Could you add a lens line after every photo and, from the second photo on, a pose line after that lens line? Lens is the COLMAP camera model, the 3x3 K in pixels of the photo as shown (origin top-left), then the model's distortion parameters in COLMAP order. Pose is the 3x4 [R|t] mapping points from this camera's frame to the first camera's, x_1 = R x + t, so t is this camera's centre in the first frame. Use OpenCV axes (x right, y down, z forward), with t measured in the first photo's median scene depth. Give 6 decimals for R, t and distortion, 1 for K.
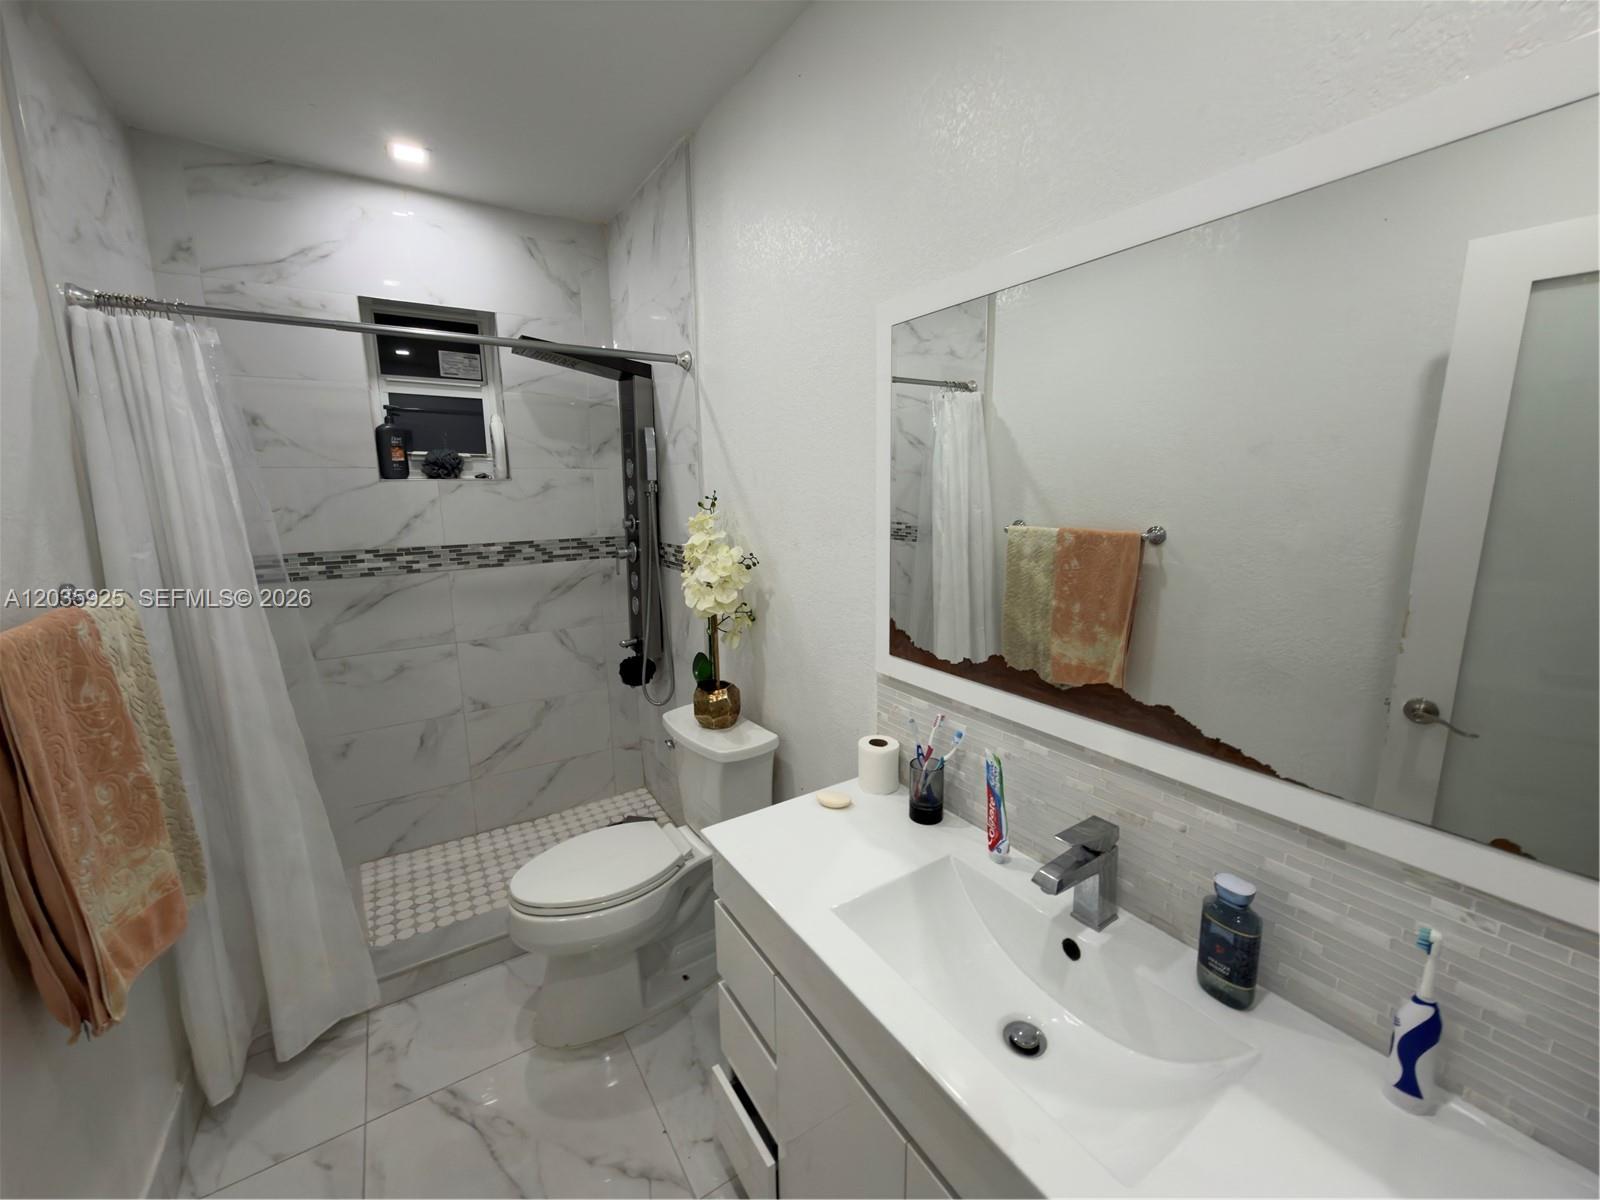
lens RADIAL K [[639.0, 0, 800.1], [0, 639.0, 596.8], [0, 0, 1]] dist [-0.000022, 0.000250]
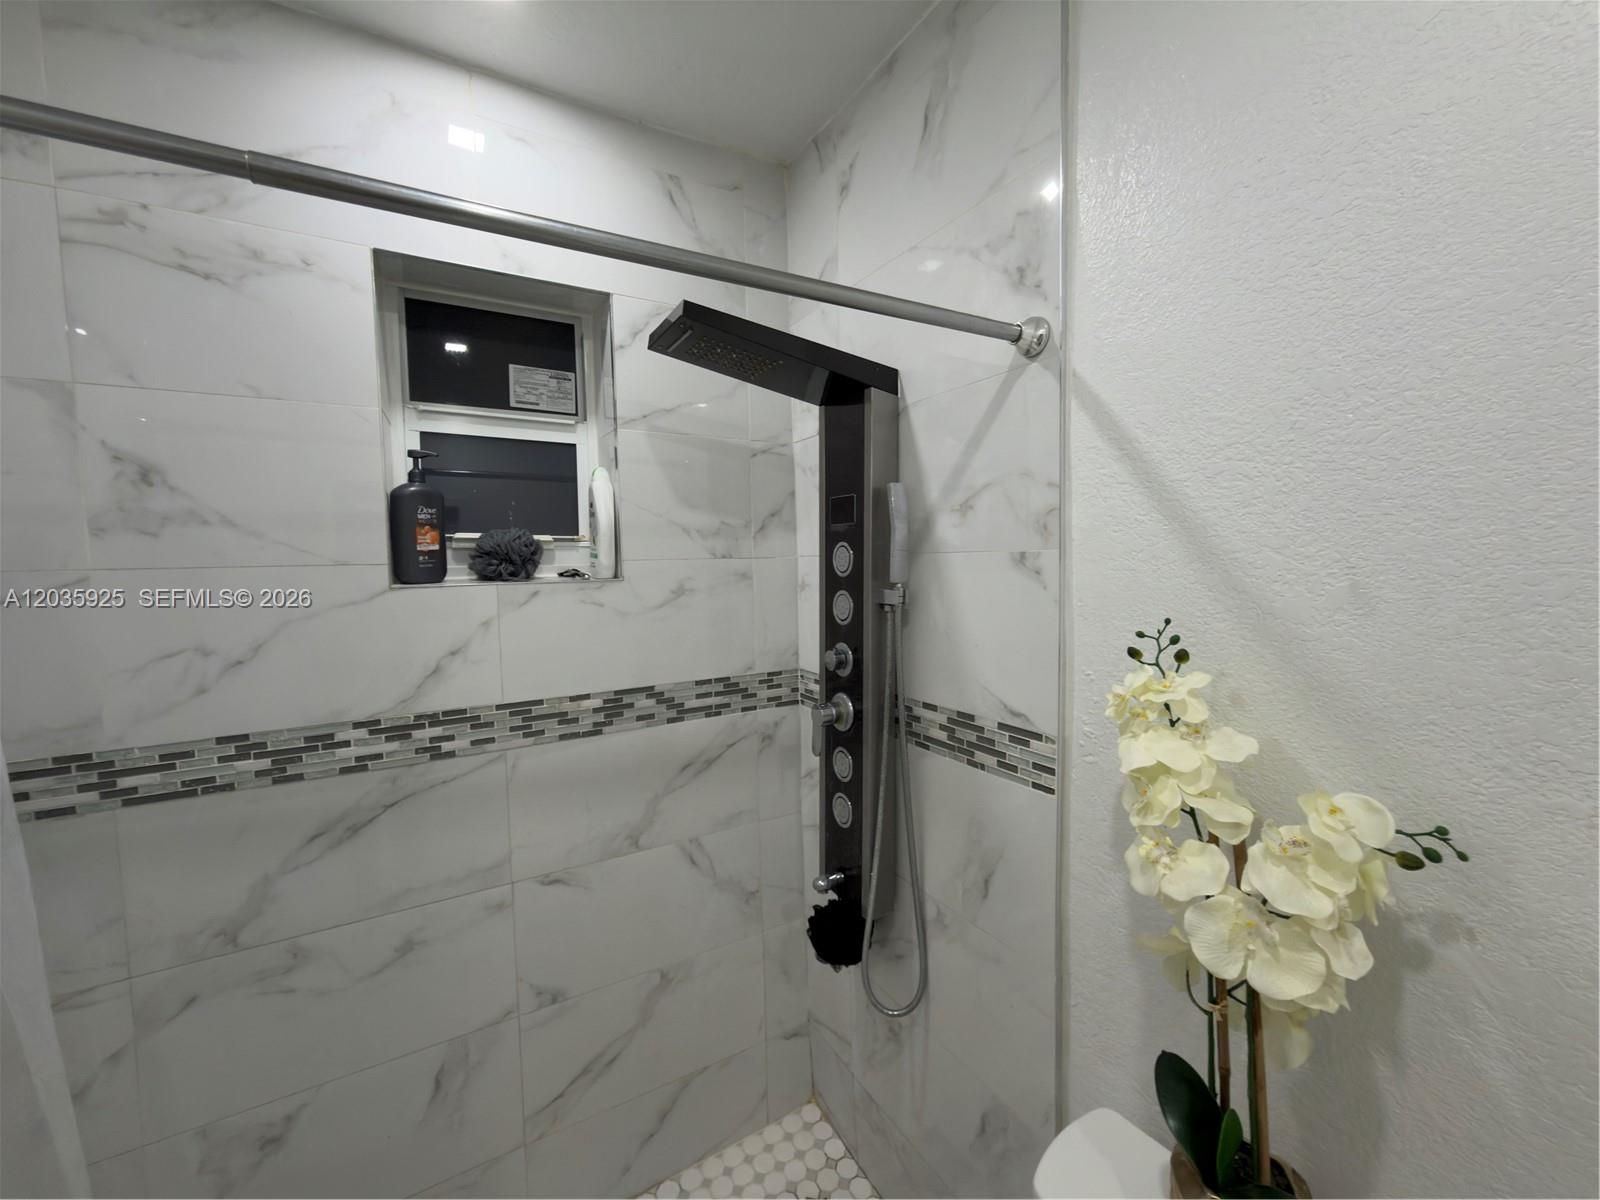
lens RADIAL K [[639.0, 0, 800.1], [0, 639.0, 596.8], [0, 0, 1]] dist [-0.000022, 0.000250]
pose [[0.998946, -0.006280, -0.045468, -0.305617], [0.000918, 0.993131, -0.117005, -0.116022], [0.045891, 0.116839, 0.992090, 0.508661]]
